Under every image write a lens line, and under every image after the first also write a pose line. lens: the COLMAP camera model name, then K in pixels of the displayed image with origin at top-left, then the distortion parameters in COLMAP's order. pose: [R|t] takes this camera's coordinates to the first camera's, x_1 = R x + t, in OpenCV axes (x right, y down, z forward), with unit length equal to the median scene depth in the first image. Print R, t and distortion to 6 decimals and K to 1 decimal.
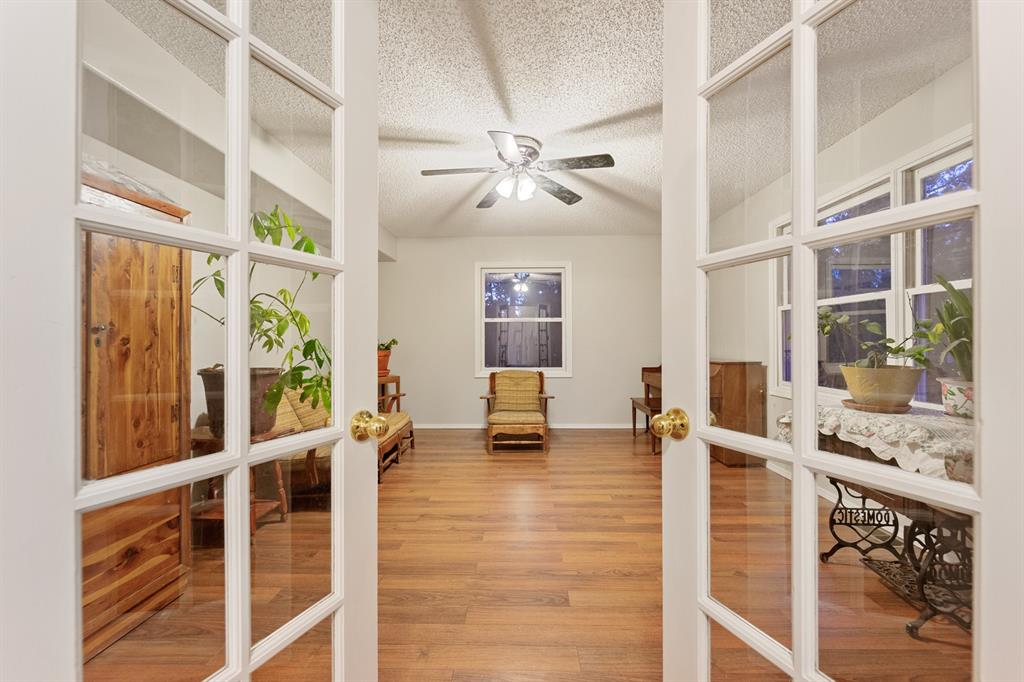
lens RADIAL K [[417.2, 0, 516.5], [0, 417.2, 338.1], [0, 0, 1]] dist [0.001799, -0.001885]
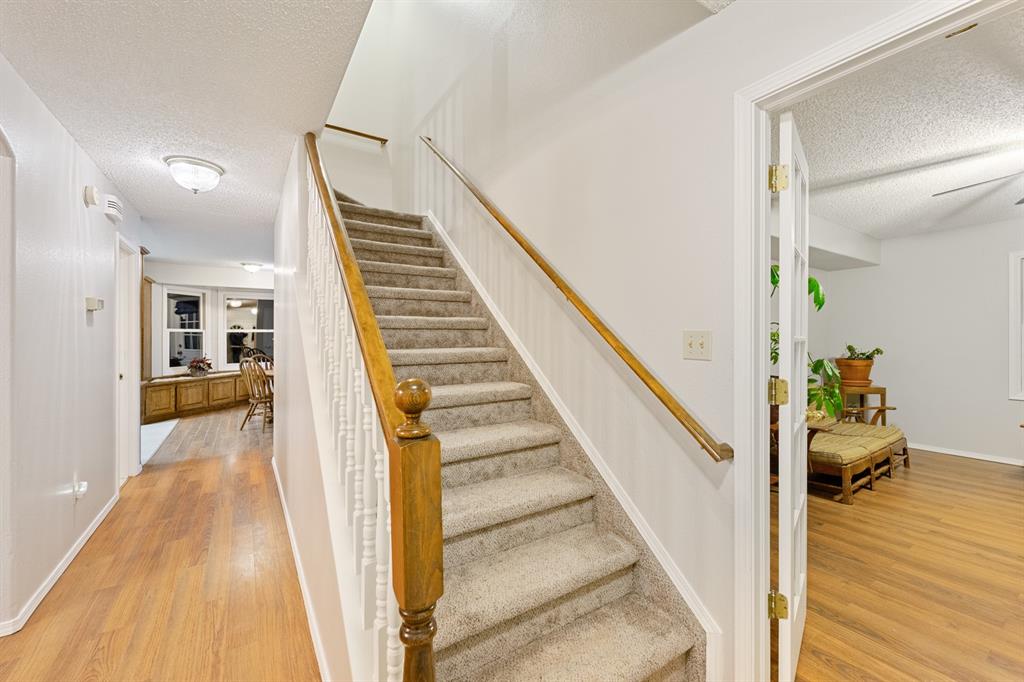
lens RADIAL K [[417.2, 0, 508.7], [0, 417.2, 336.0], [0, 0, 1]] dist [0.001799, -0.001885]
pose [[0.567196, 0.003449, -0.823575, 0.017486], [0.003122, 0.999975, 0.006338, -0.046178], [0.823577, -0.006166, 0.567171, -0.310134]]
